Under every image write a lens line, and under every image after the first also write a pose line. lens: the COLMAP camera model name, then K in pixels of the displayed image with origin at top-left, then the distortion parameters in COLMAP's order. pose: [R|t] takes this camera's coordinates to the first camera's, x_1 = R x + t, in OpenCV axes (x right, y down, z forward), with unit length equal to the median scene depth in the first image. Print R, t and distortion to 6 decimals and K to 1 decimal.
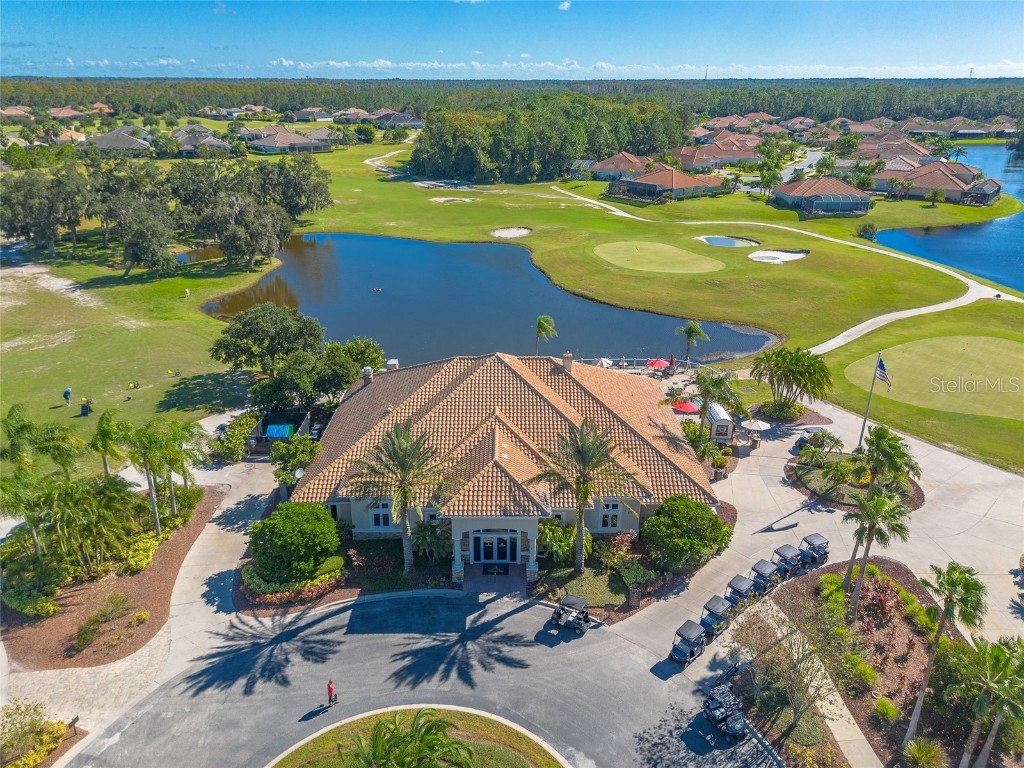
lens RADIAL K [[719.4, 0, 512.0], [0, 719.4, 384.0], [0, 0, 1]] dist [0.054130, -0.062033]
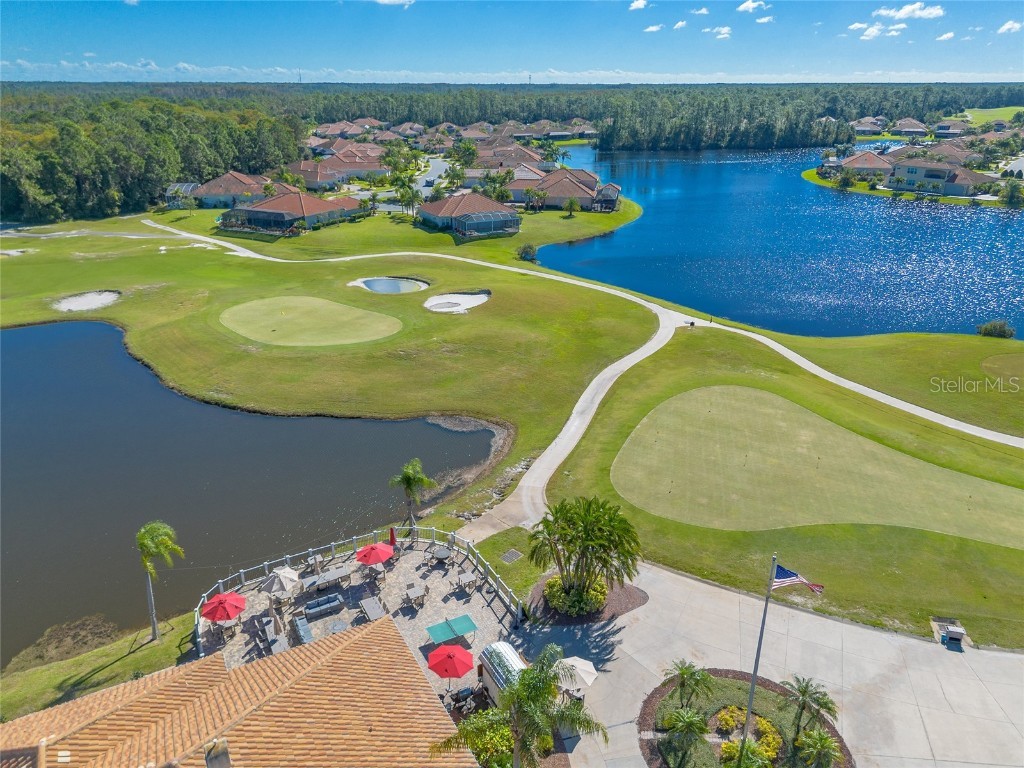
lens RADIAL K [[719.4, 0, 512.0], [0, 719.4, 384.0], [0, 0, 1]] dist [0.054130, -0.062033]
pose [[0.875003, -0.182591, 0.448364, 0.021865], [0.184365, 0.982038, 0.040127, -0.067201], [-0.447638, 0.047551, 0.892950, 0.153352]]
